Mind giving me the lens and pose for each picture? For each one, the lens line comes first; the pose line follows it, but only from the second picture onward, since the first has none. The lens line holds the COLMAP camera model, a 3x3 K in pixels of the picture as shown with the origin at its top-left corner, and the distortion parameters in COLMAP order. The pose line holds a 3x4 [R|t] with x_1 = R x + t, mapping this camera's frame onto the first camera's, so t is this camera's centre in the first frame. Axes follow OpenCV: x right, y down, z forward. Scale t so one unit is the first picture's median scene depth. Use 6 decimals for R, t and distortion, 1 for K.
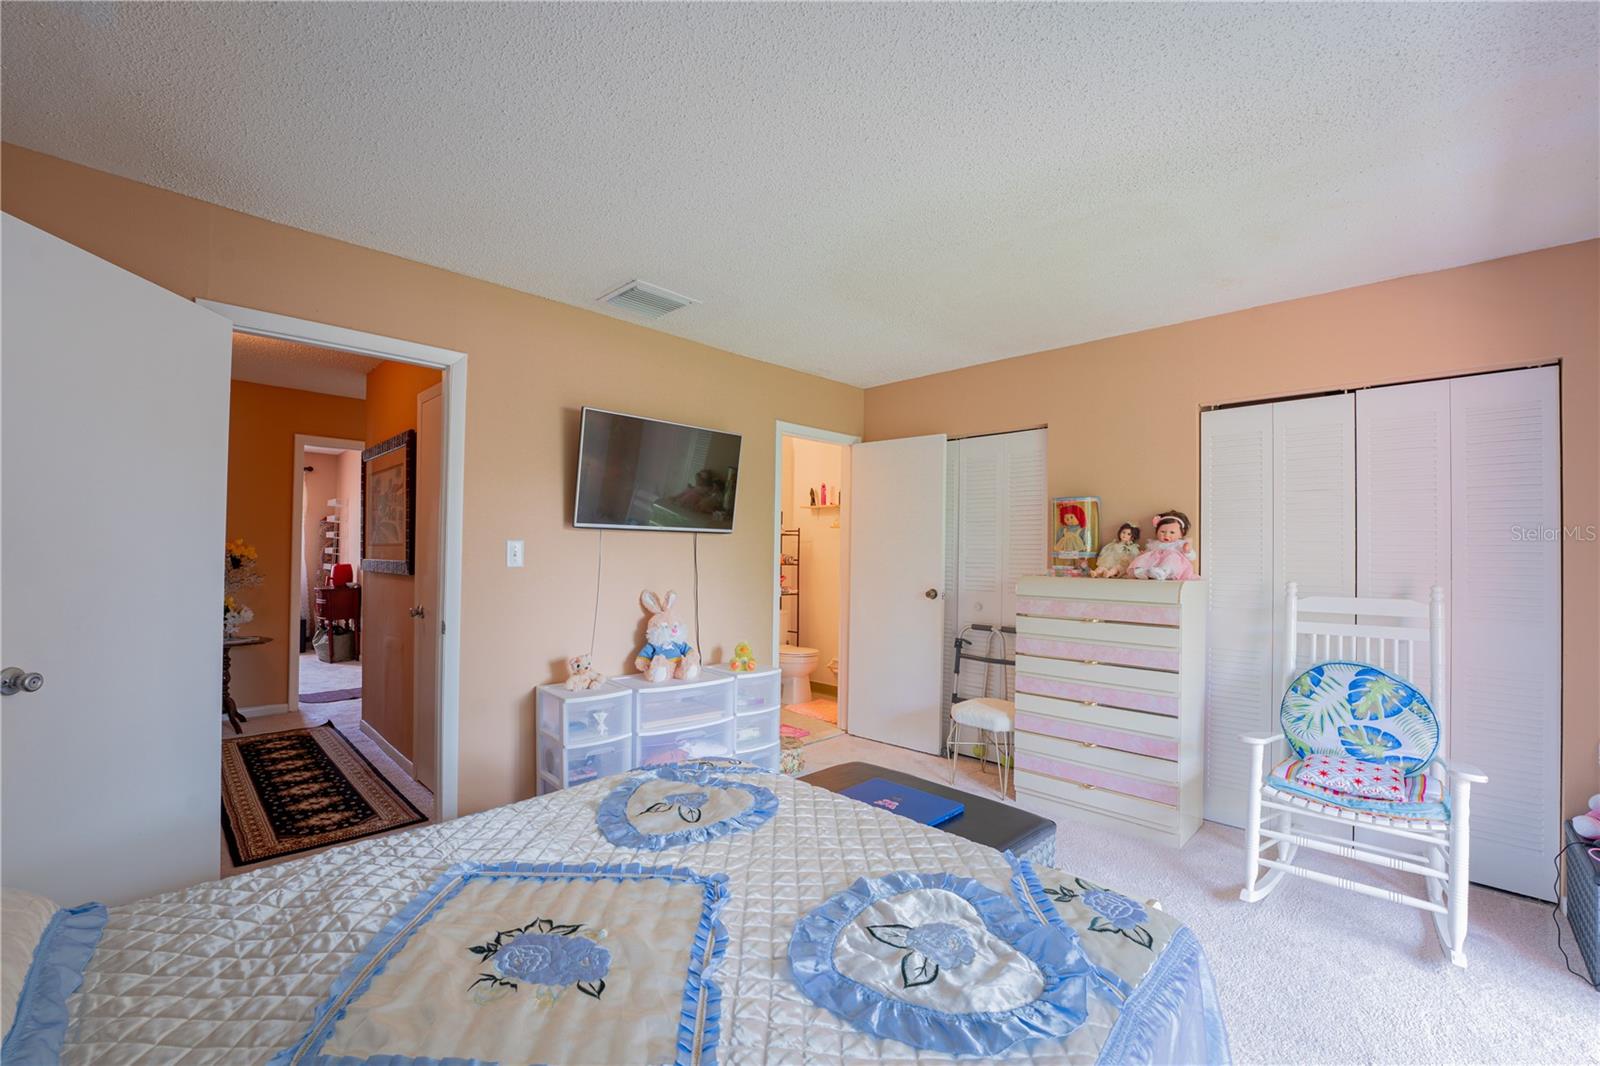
lens RADIAL K [[649.7, 0, 794.0], [0, 649.7, 546.9], [0, 0, 1]] dist [-0.029721, -0.000096]
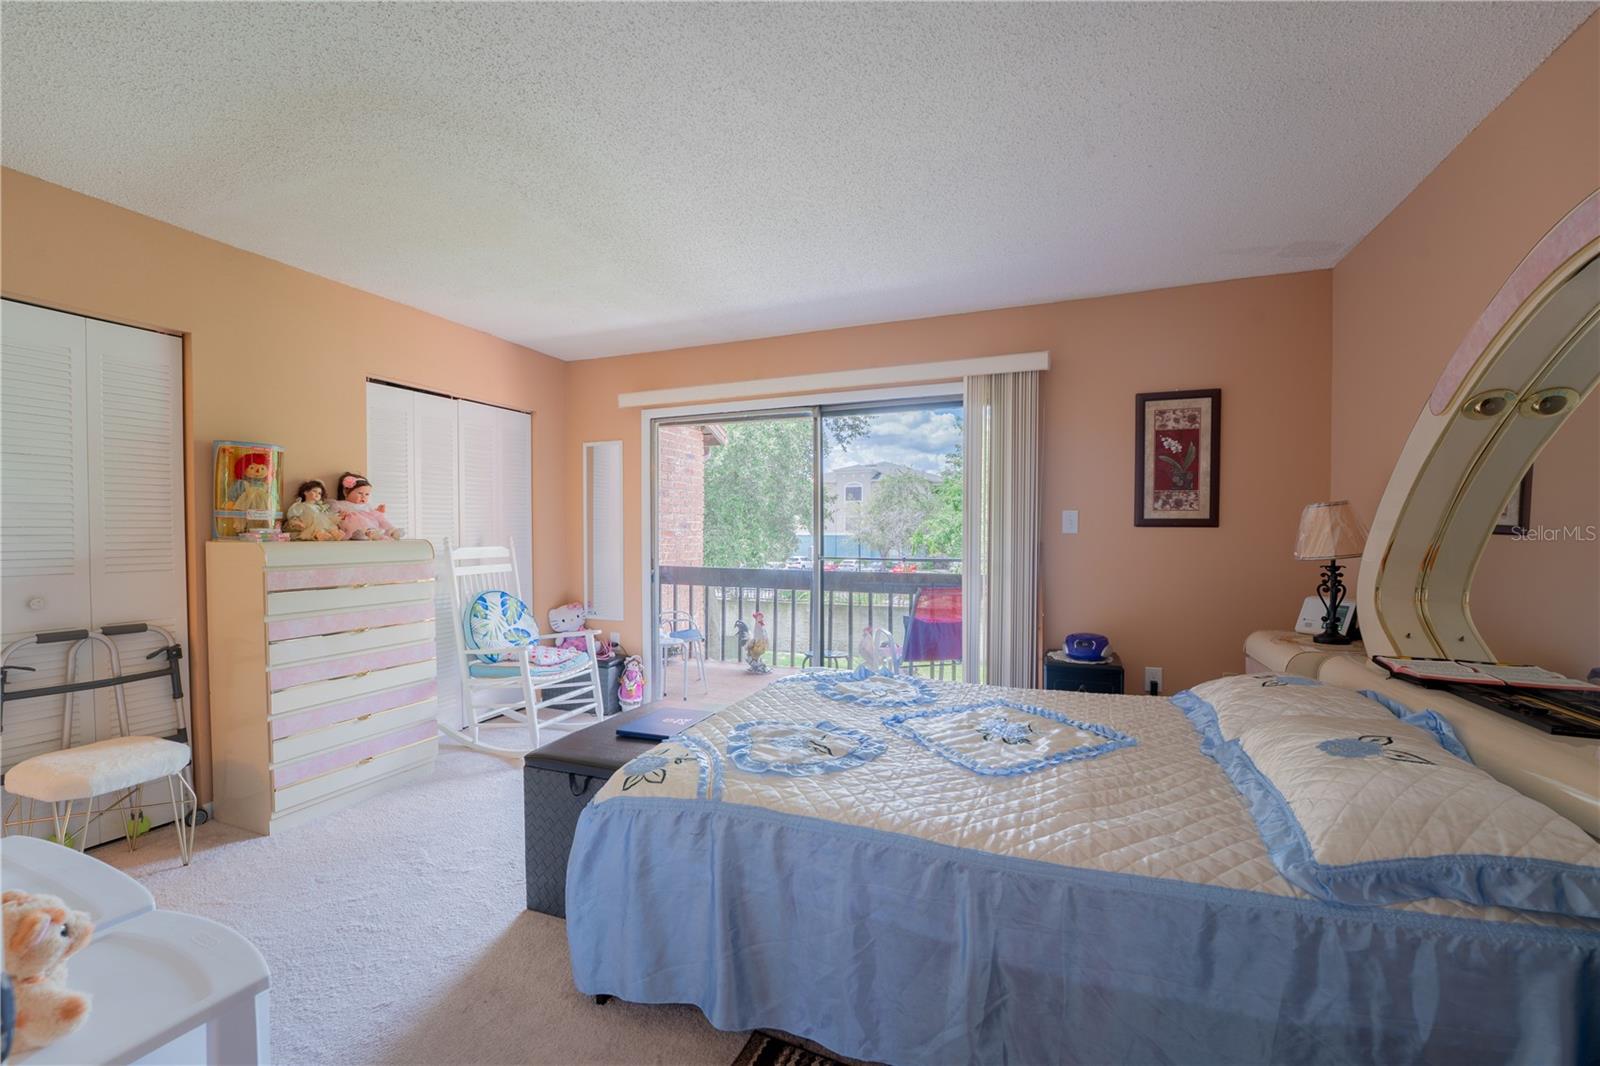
lens RADIAL K [[649.7, 0, 790.7], [0, 649.7, 541.6], [0, 0, 1]] dist [-0.029721, -0.000096]
pose [[-0.395951, -0.023495, 0.917971, -0.736701], [-0.007532, 0.999722, 0.022339, 0.030109], [-0.918241, 0.001931, -0.396018, 0.924755]]
